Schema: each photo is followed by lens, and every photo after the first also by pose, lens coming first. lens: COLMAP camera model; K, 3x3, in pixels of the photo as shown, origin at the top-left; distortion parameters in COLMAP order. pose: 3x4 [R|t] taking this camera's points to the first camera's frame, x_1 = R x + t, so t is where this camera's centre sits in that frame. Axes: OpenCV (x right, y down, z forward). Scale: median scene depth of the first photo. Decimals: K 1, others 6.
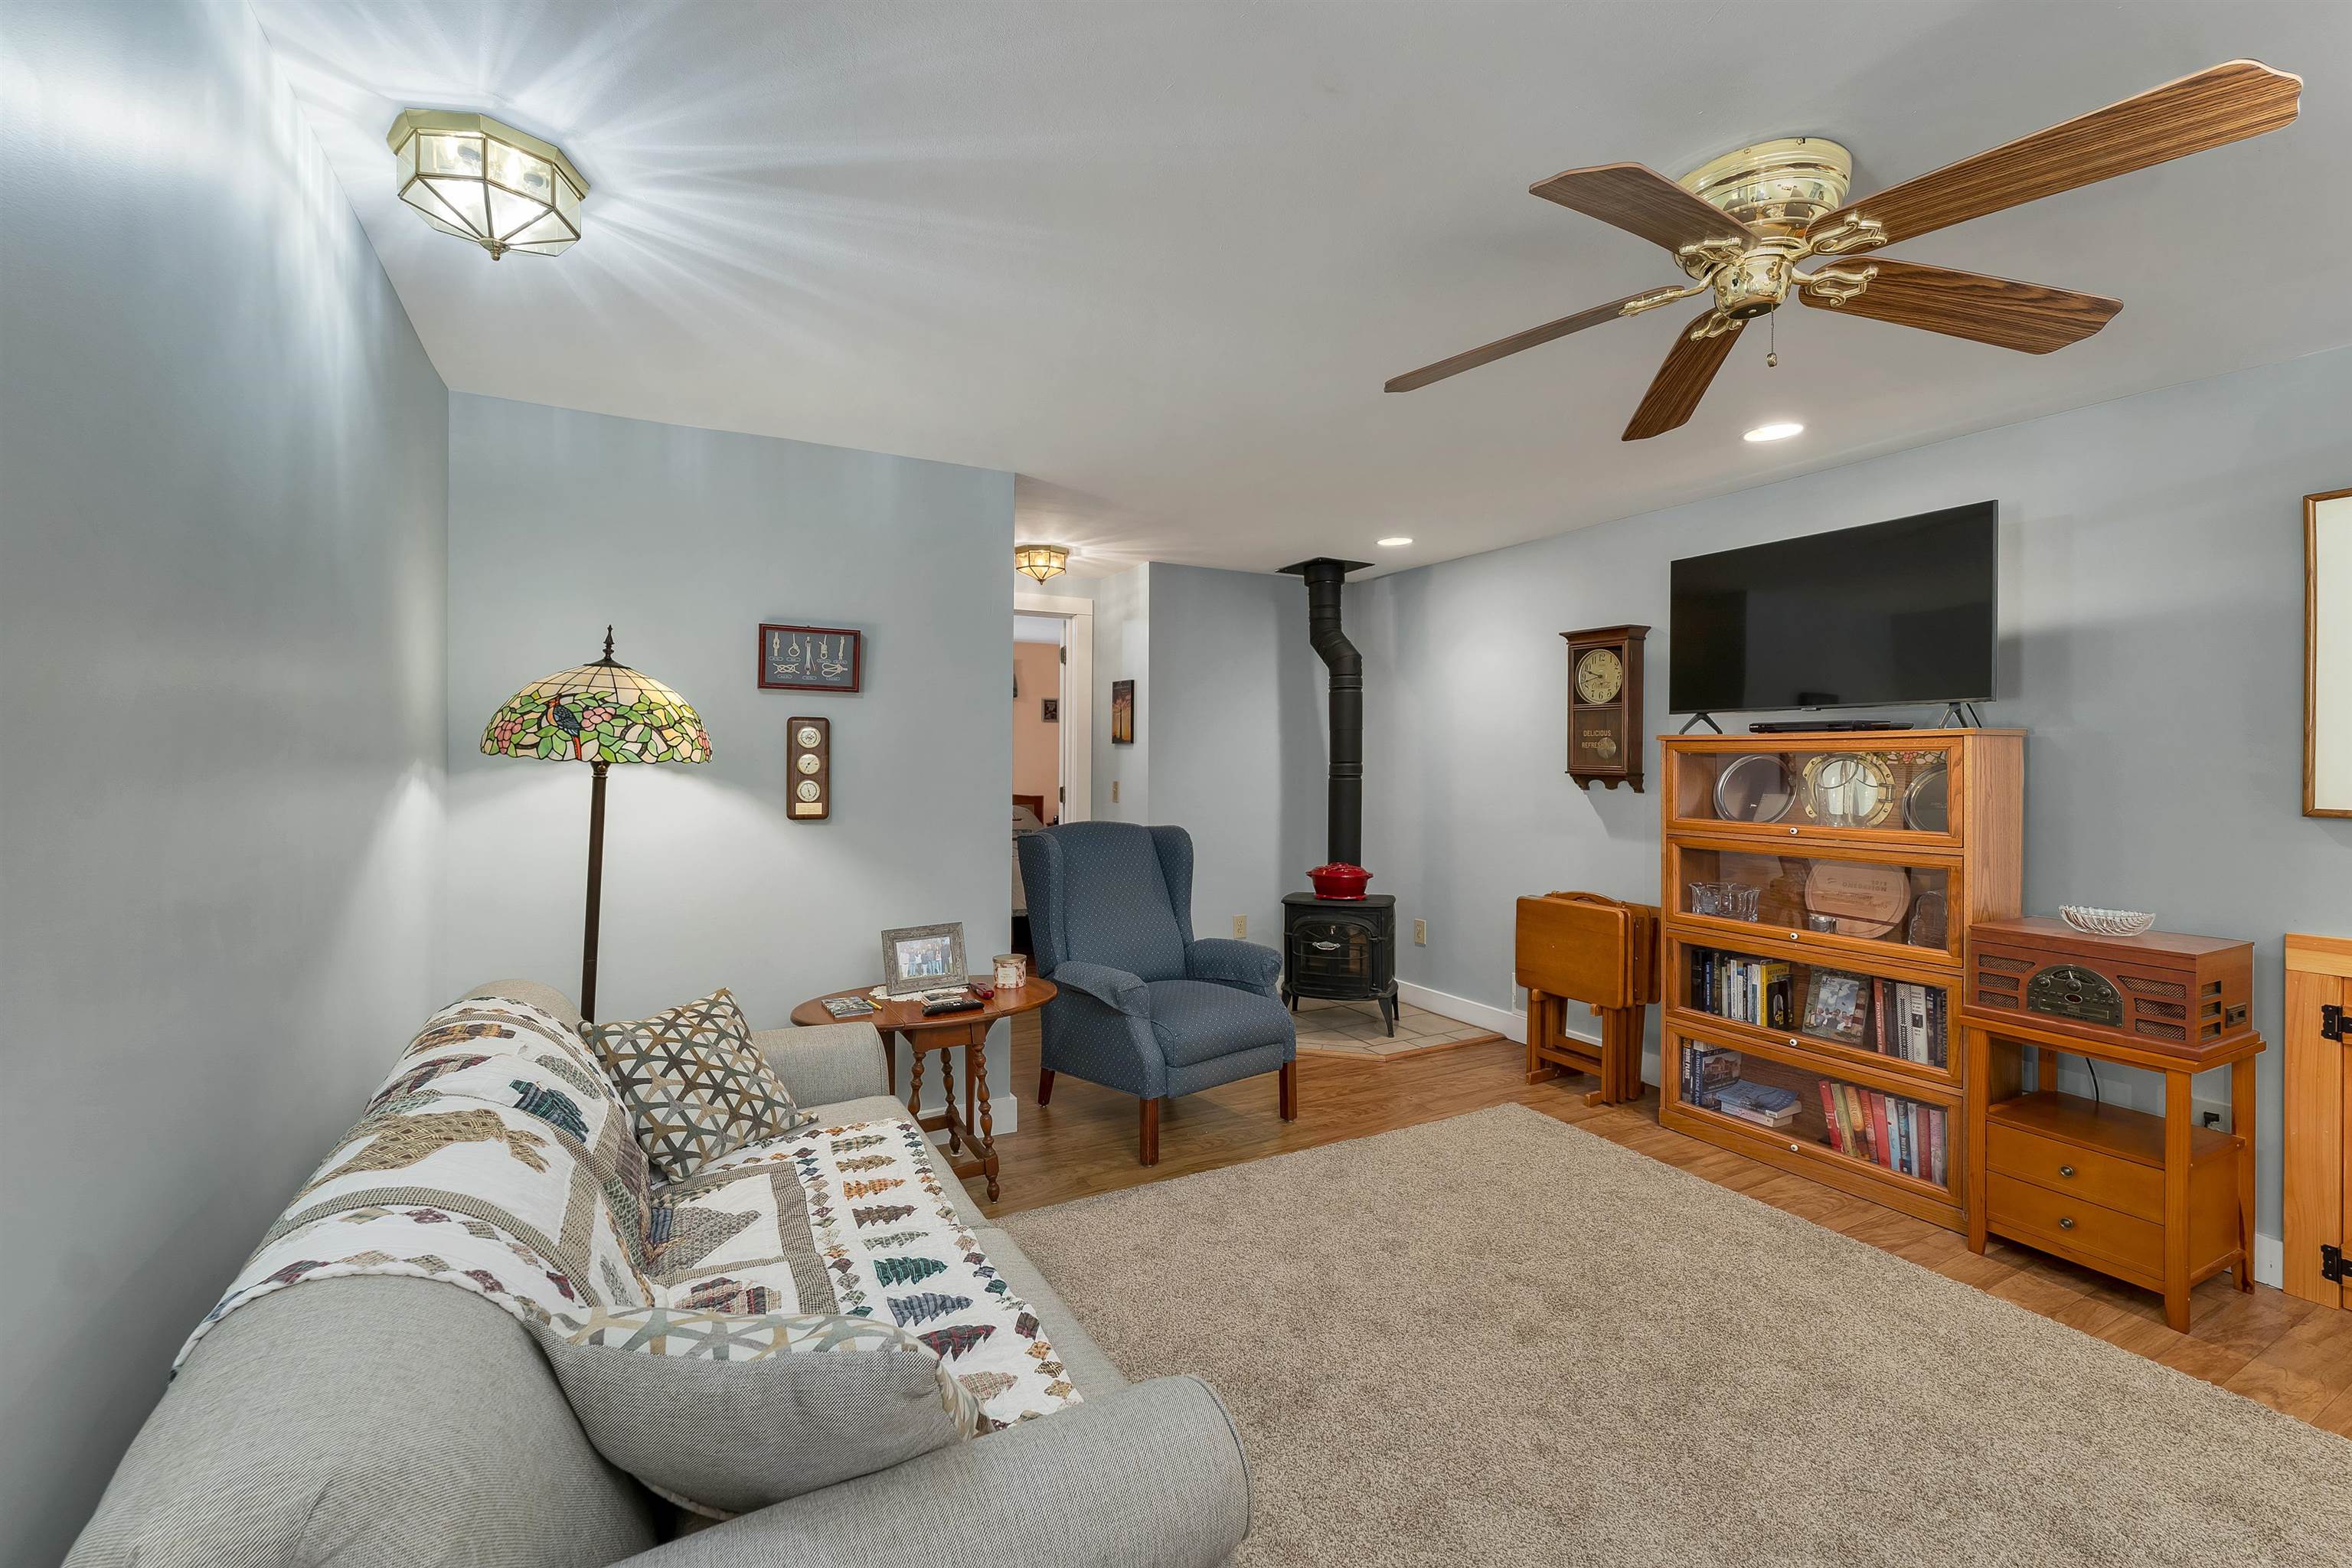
lens RADIAL K [[976.4, 0, 1163.7], [0, 976.4, 773.0], [0, 0, 1]] dist [0.002033, -0.000265]
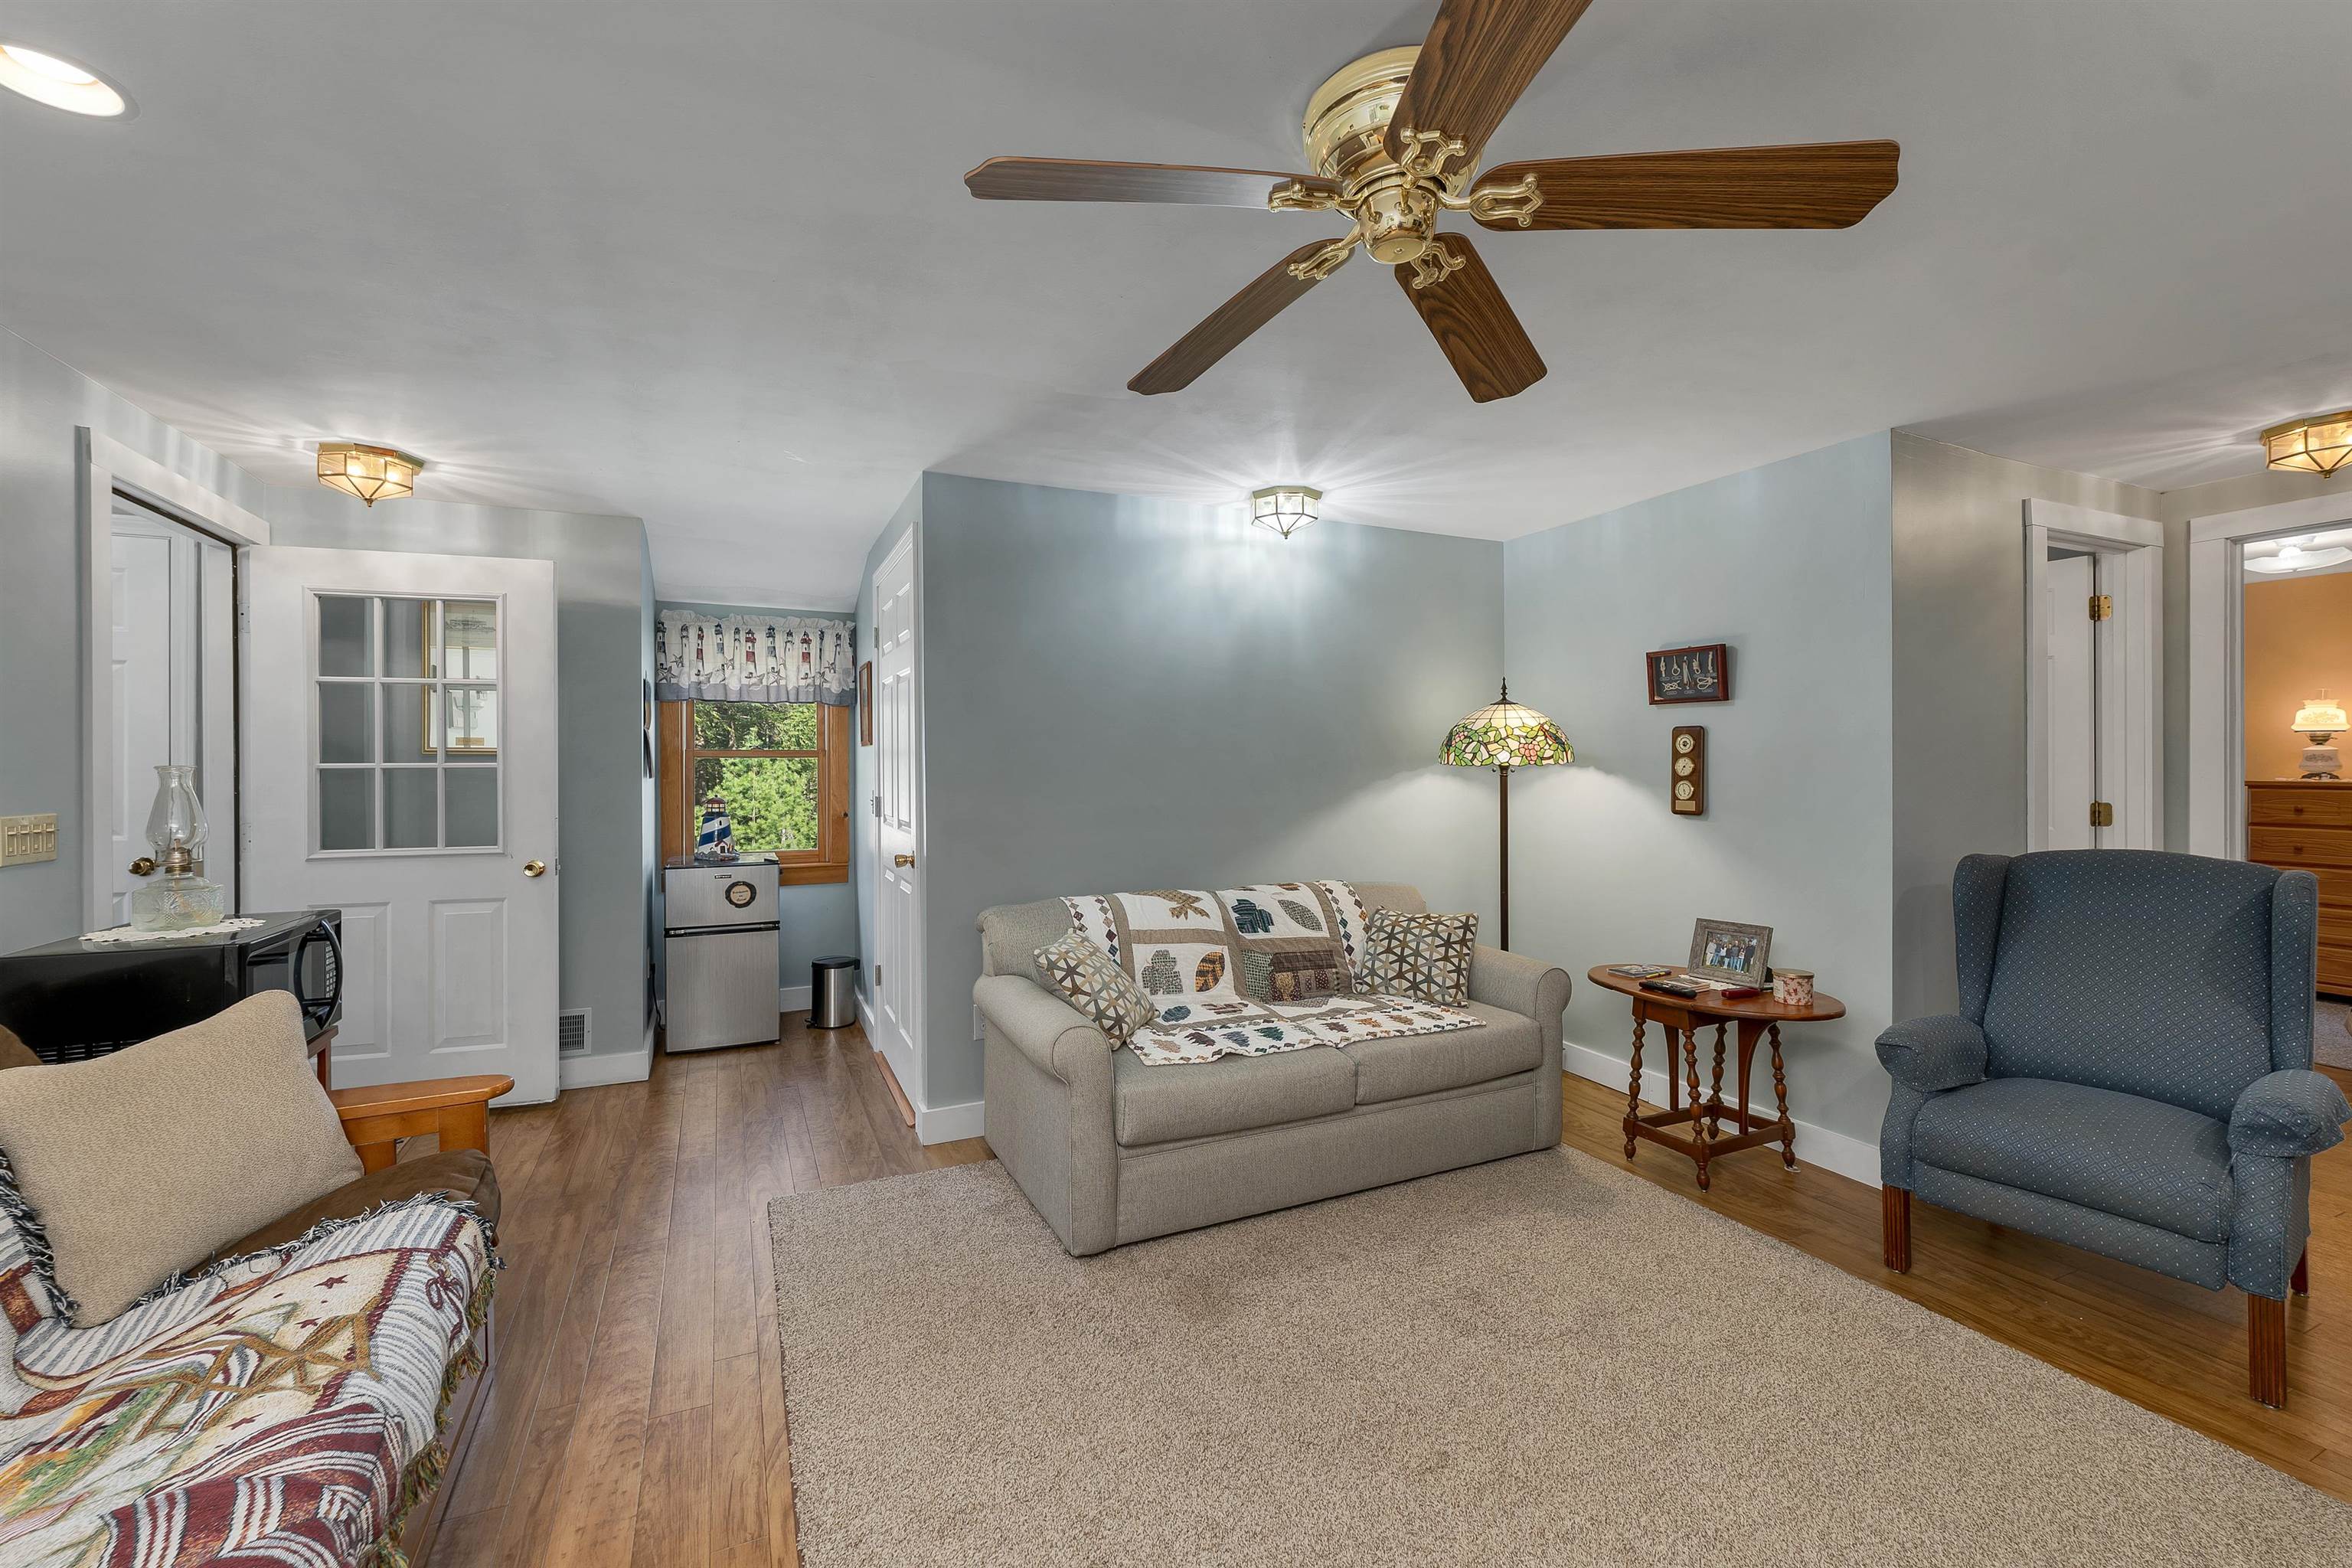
lens RADIAL K [[962.0, 0, 1176.0], [0, 962.0, 784.0], [0, 0, 1]] dist [-0.001413, -0.000393]
pose [[-0.055493, 0.014615, -0.998352, 0.793483], [-0.011896, 0.999812, 0.015298, 0.000831], [0.998388, 0.012725, -0.055309, 0.454997]]
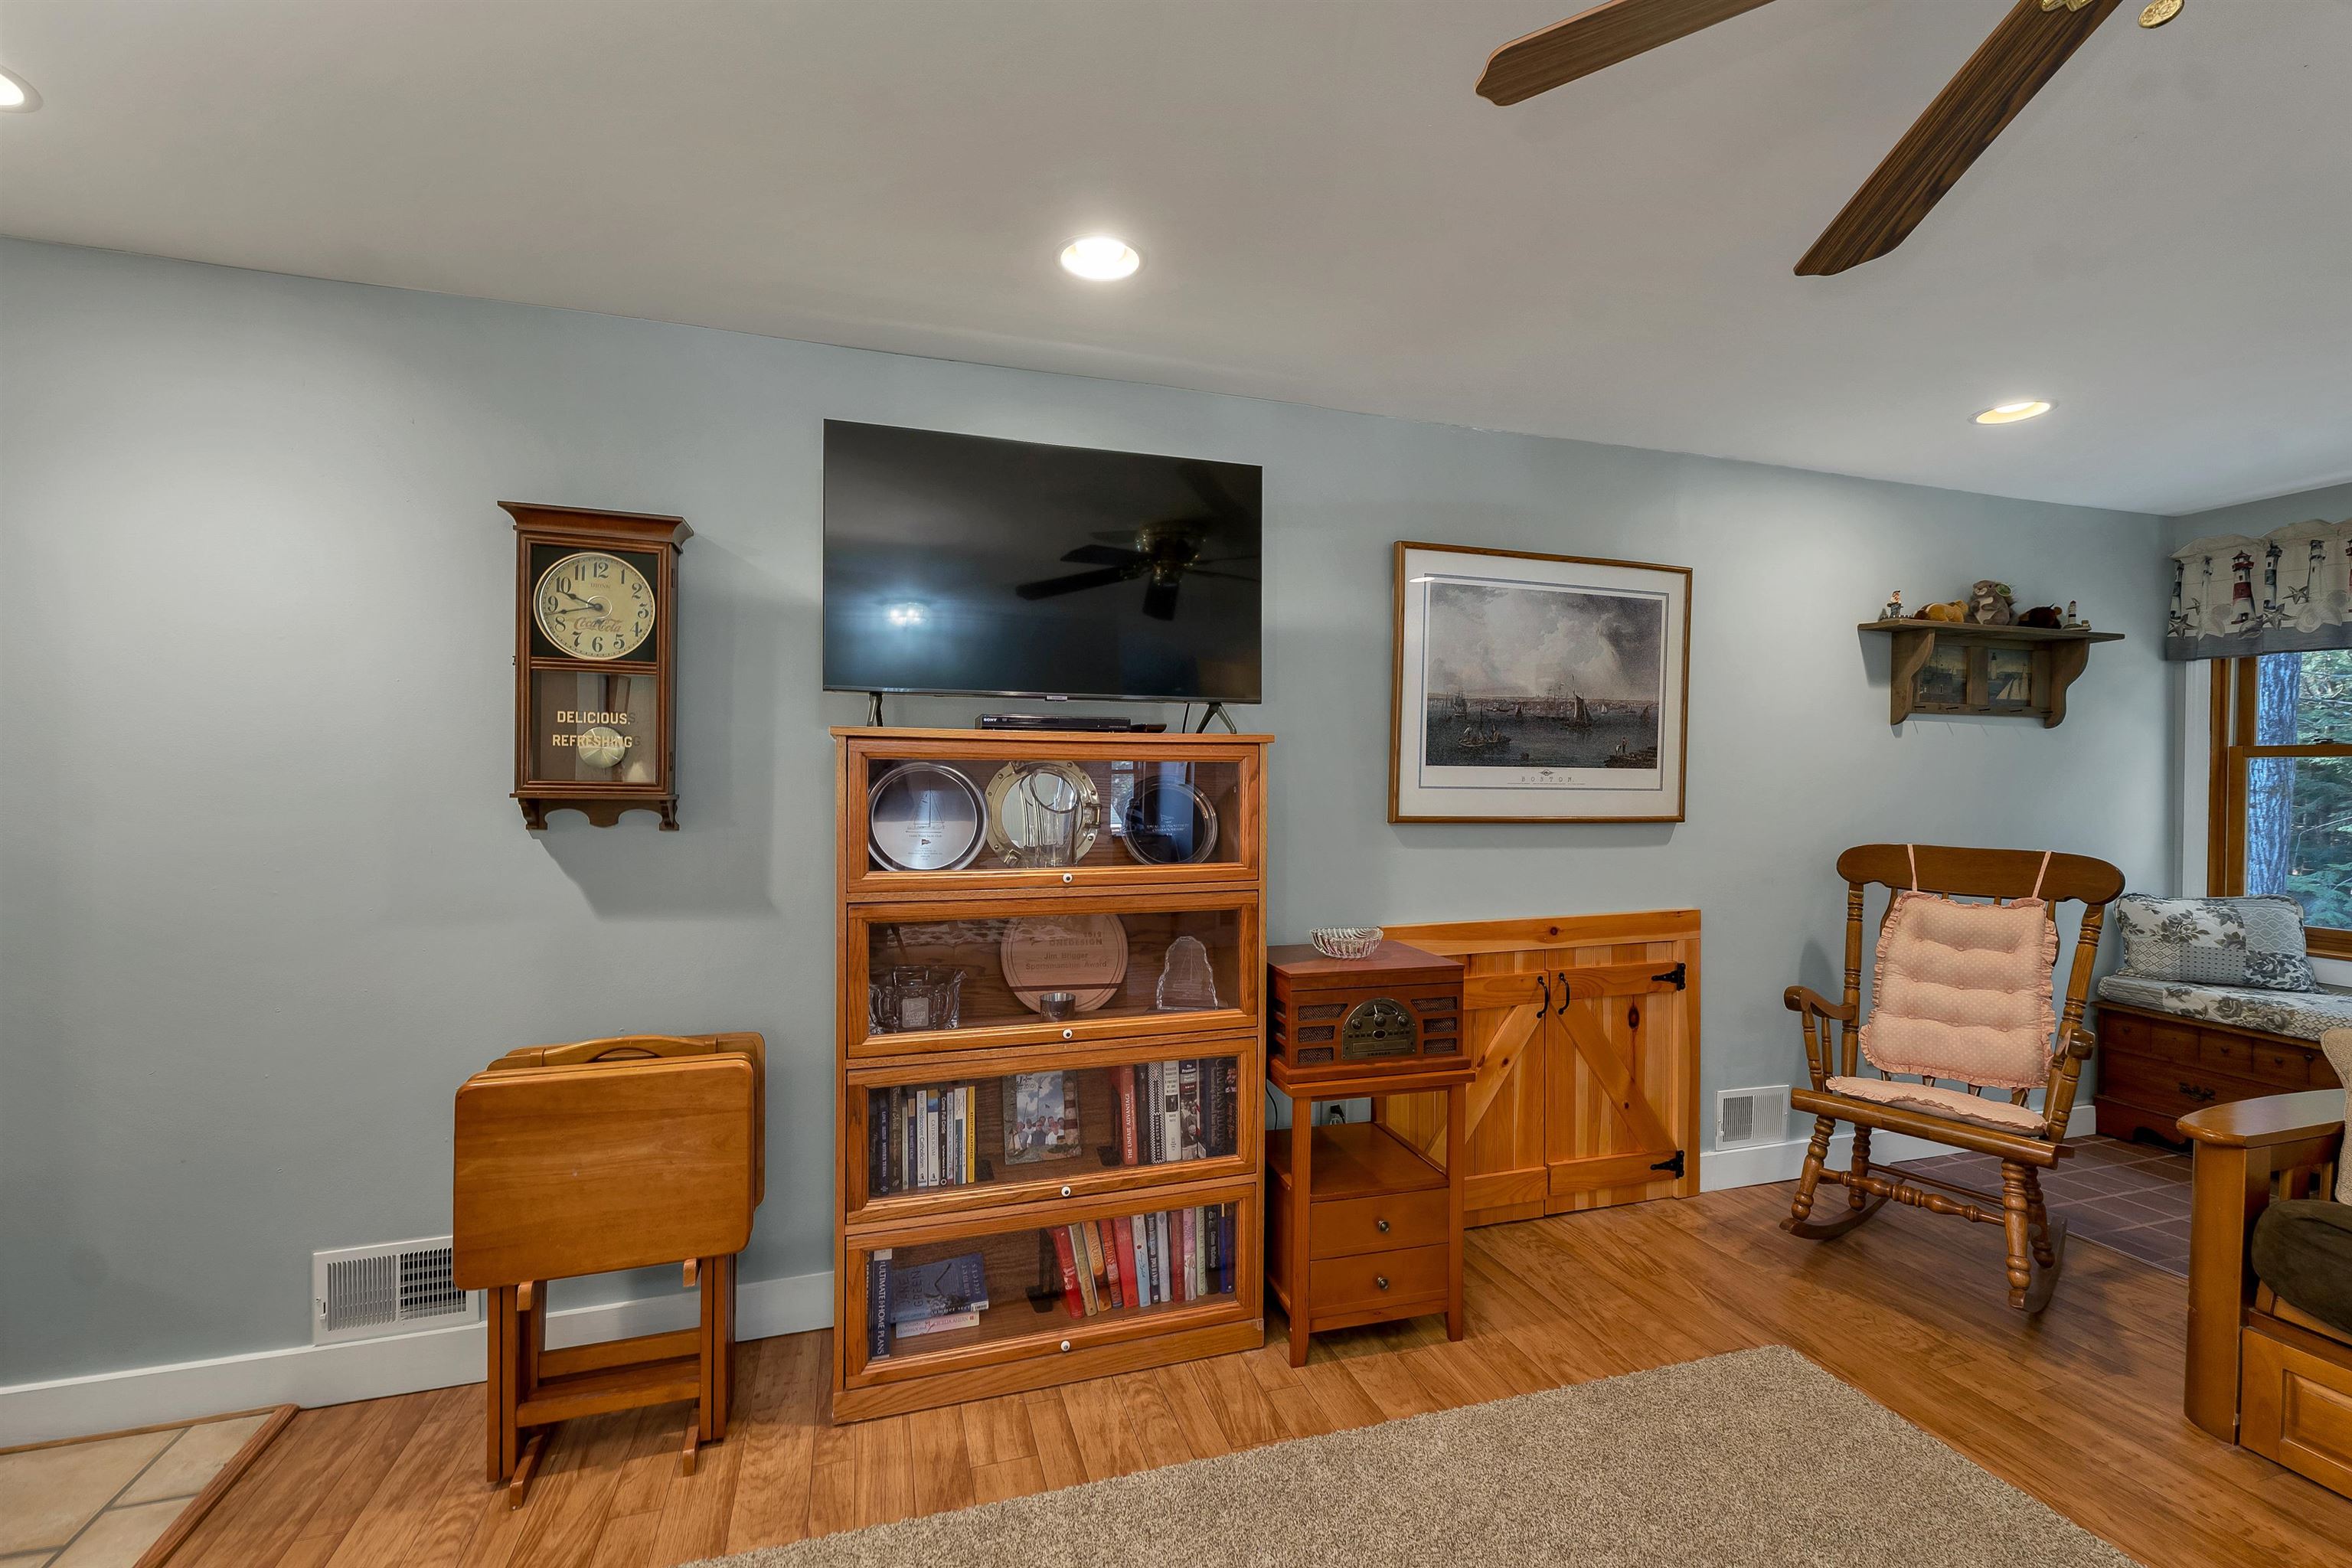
lens RADIAL K [[995.3, 0, 1176.0], [0, 995.3, 784.0], [0, 0, 1]] dist [0.009585, -0.000085]
pose [[0.185893, -0.015212, 0.982452, -0.013790], [0.008815, 0.999866, 0.013814, -0.014148], [-0.982531, 0.006093, 0.186002, 0.781124]]
